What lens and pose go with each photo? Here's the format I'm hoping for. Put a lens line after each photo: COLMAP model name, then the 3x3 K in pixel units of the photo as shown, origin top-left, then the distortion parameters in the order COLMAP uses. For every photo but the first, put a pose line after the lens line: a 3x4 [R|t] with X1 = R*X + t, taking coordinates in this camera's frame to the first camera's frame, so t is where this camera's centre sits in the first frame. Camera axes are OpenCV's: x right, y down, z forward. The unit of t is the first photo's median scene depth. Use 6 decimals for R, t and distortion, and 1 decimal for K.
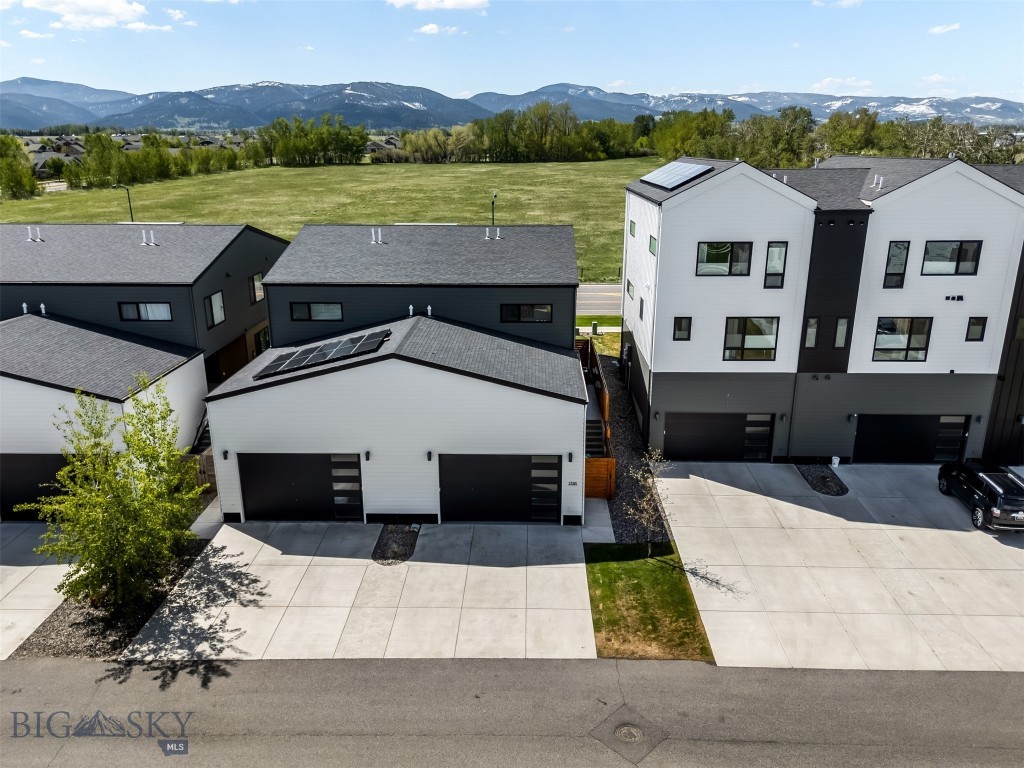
lens RADIAL K [[767.2, 0, 513.4], [0, 767.2, 380.6], [0, 0, 1]] dist [0.058866, -0.044100]
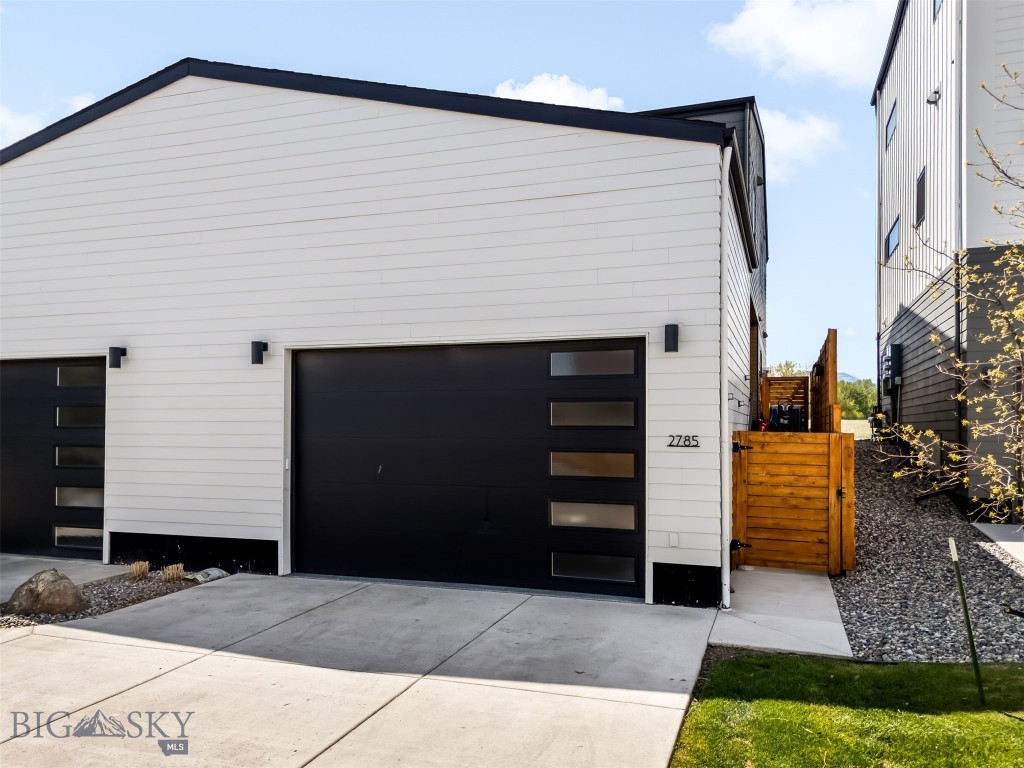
lens RADIAL K [[767.2, 0, 523.7], [0, 767.2, 422.3], [0, 0, 1]] dist [0.058866, -0.044100]
pose [[0.955137, 0.002171, -0.296158, 0.097434], [-0.091266, 0.953467, -0.287352, 0.199657], [0.281753, 0.301490, 0.910889, 0.670667]]
